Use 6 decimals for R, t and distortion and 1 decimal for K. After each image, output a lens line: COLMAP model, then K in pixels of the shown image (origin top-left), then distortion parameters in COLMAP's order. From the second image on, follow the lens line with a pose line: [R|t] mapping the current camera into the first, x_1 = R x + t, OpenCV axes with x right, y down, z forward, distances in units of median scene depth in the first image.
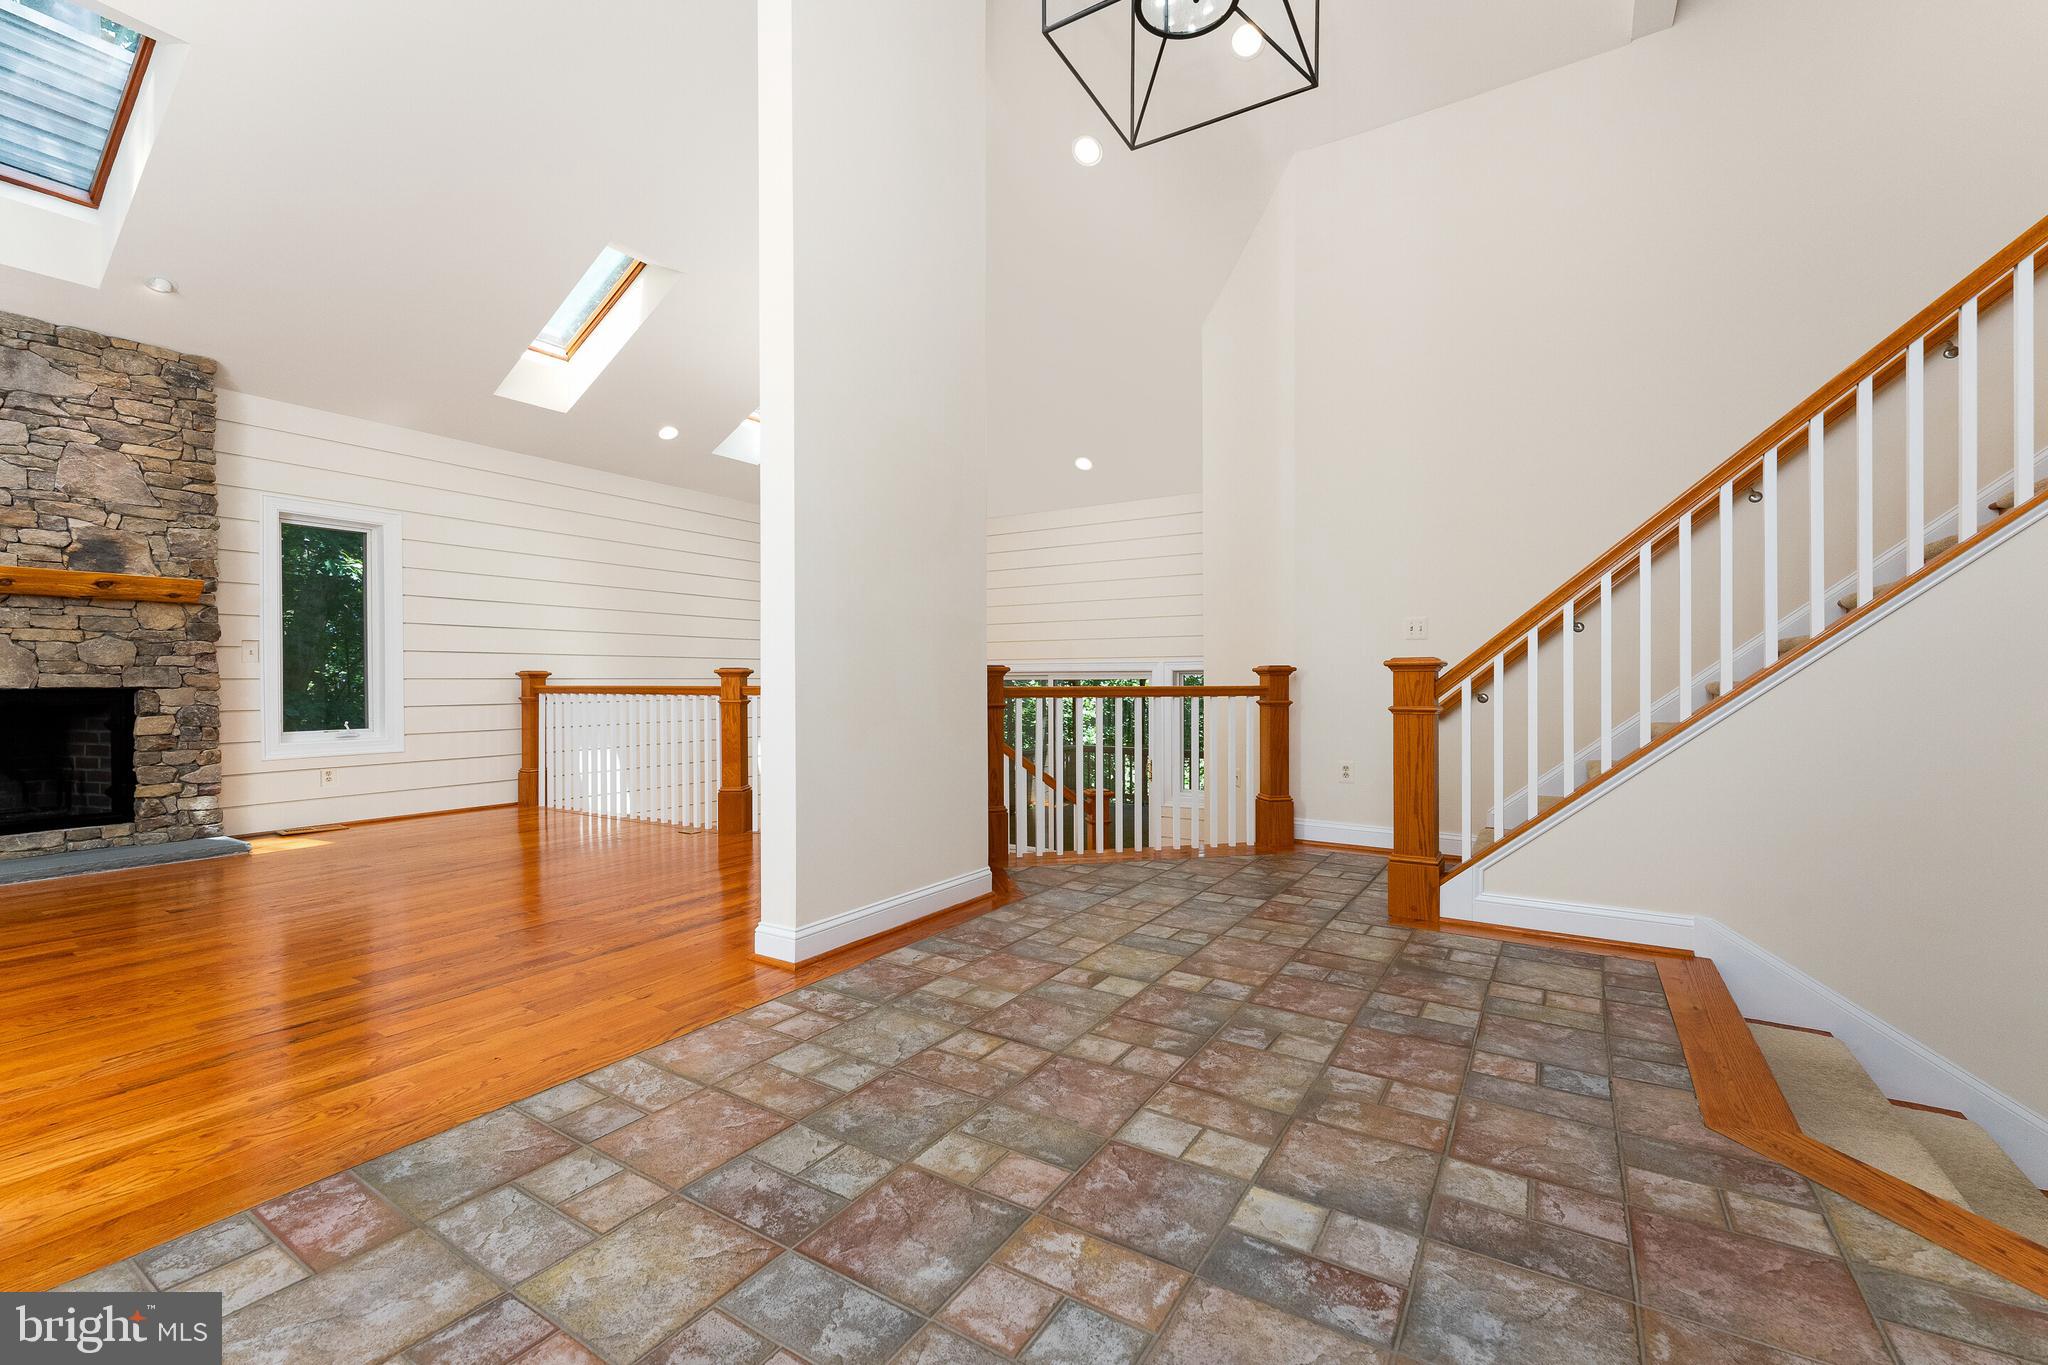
lens RADIAL K [[849.5, 0, 1025.4], [0, 849.5, 686.1], [0, 0, 1]] dist [0.001886, -0.000156]
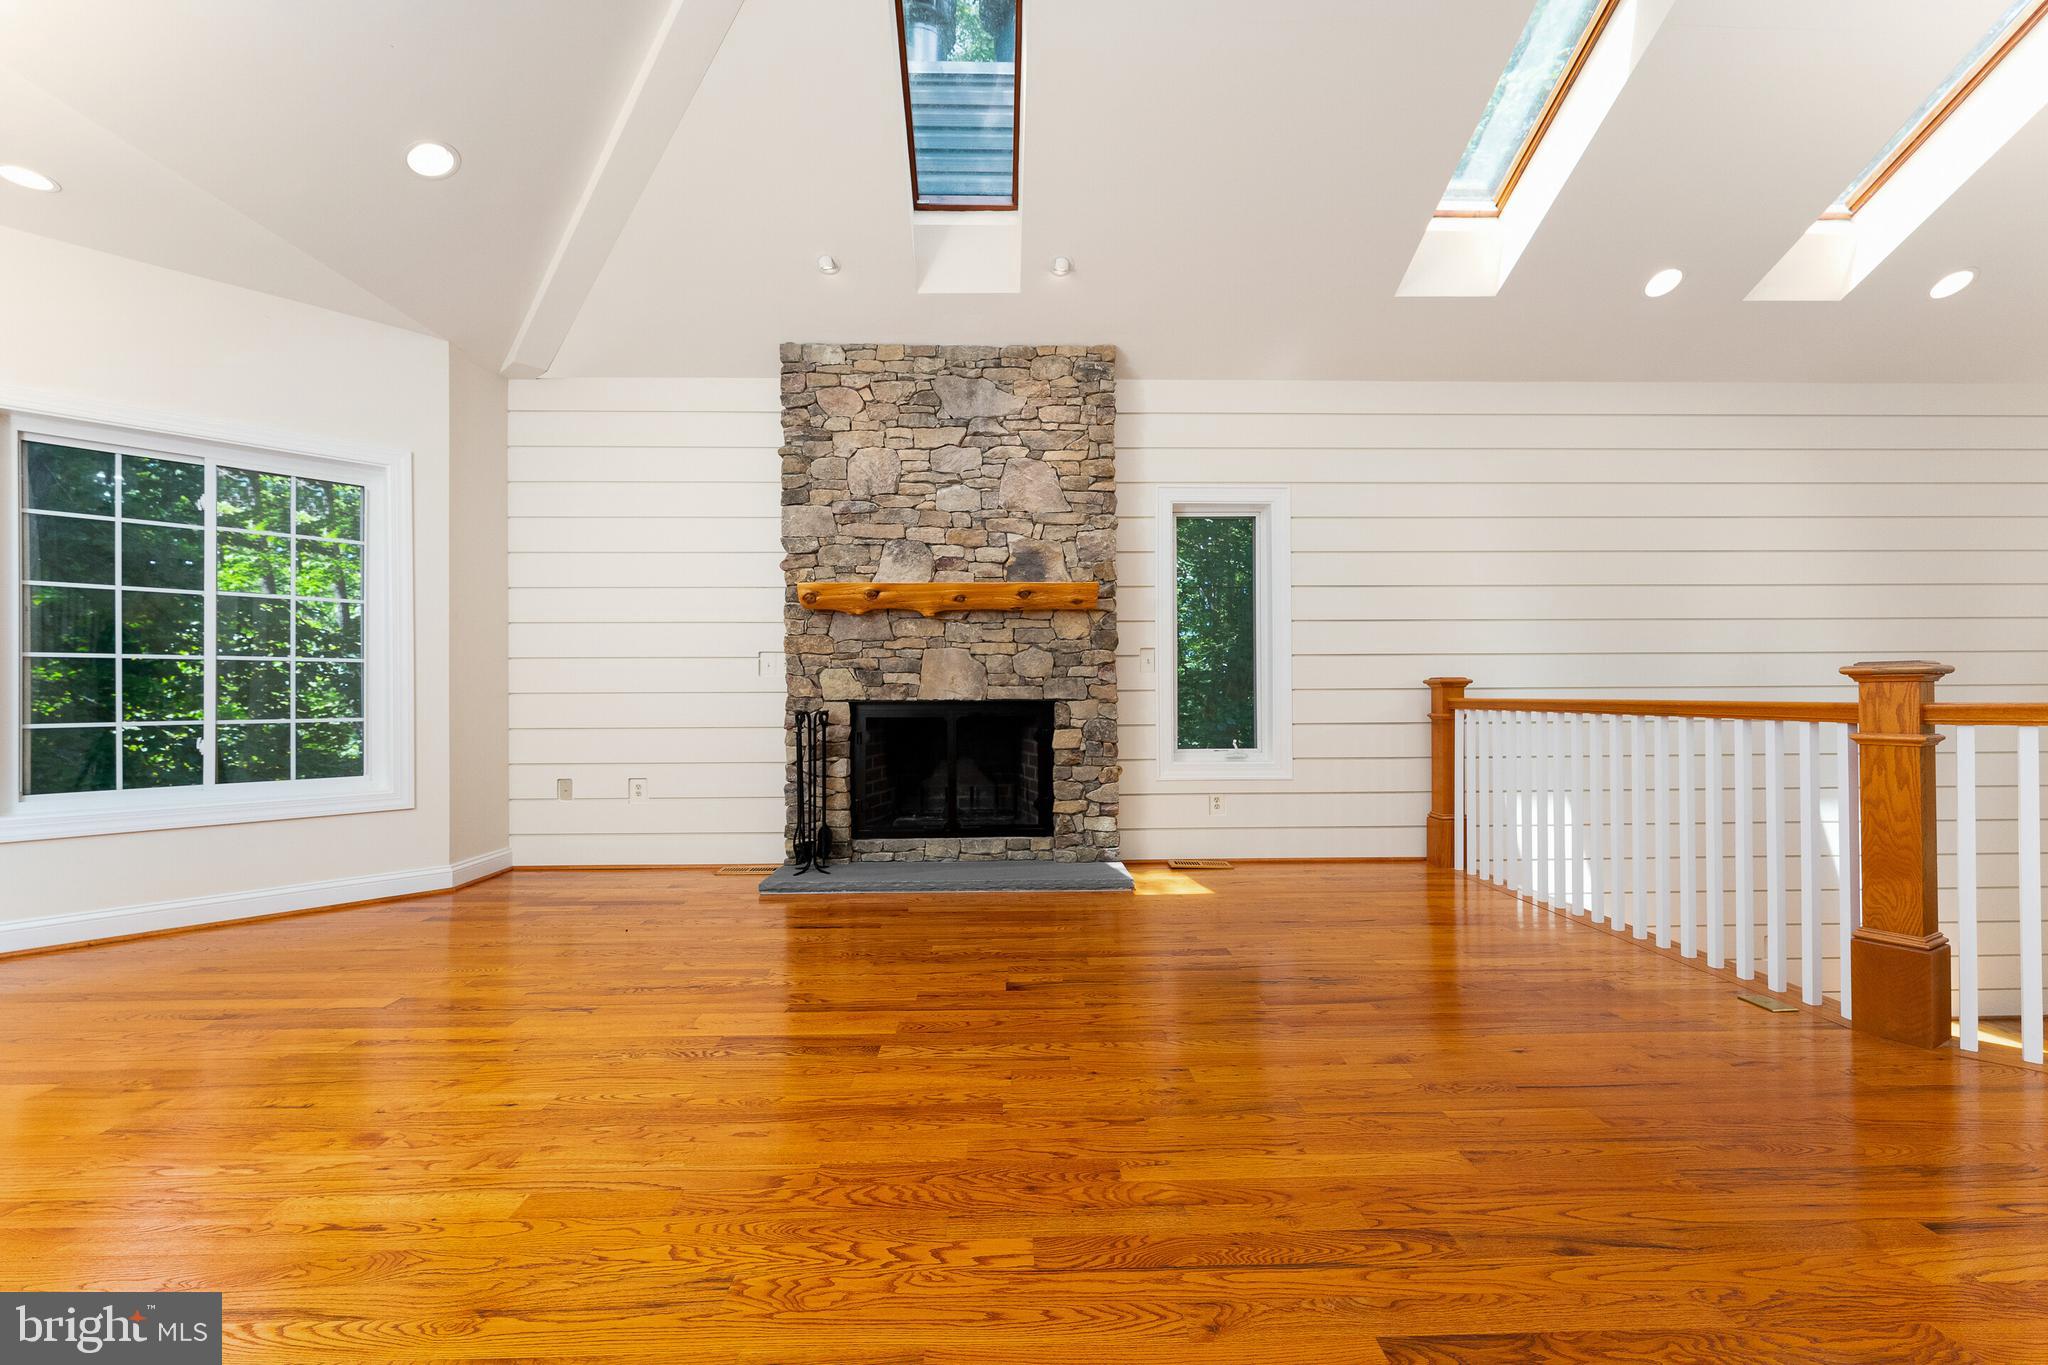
lens RADIAL K [[832.5, 0, 1021.7], [0, 832.5, 689.5], [0, 0, 1]] dist [0.000112, -0.000218]
pose [[0.550110, -0.003317, -0.835085, -0.260126], [-0.002629, 0.999980, -0.005704, -0.004052], [0.835088, 0.005334, 0.550091, 0.430568]]
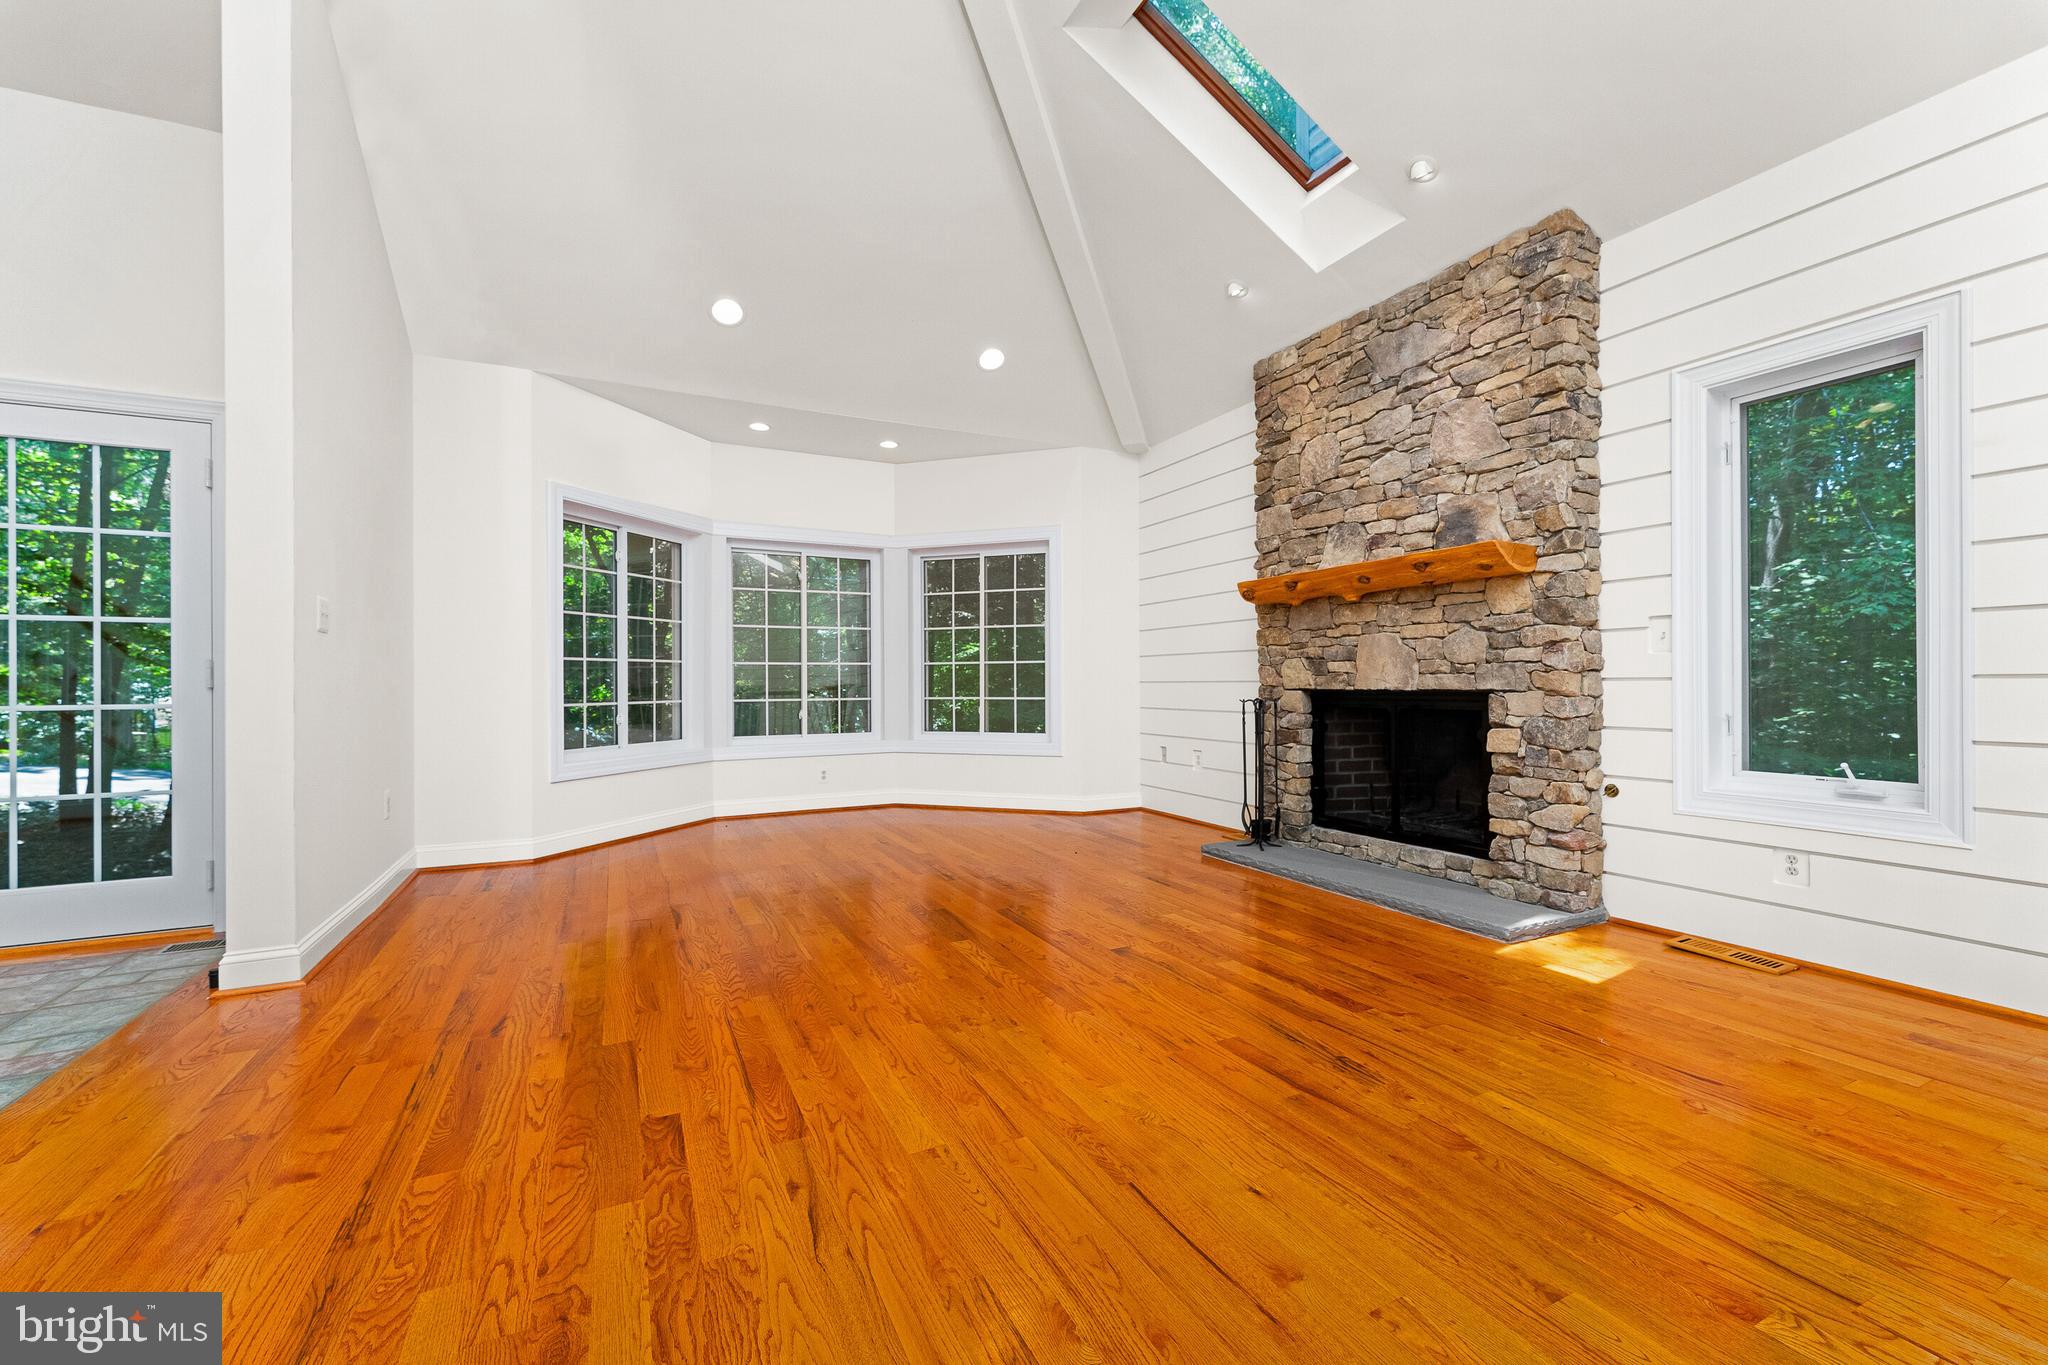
lens RADIAL K [[838.5, 0, 1037.6], [0, 838.5, 677.3], [0, 0, 1]] dist [0.001319, -0.000268]
pose [[-0.524131, -0.000809, -0.851637, -0.167987], [0.000639, 0.999999, -0.001343, -0.009040], [0.851638, -0.001248, -0.524130, 1.015723]]
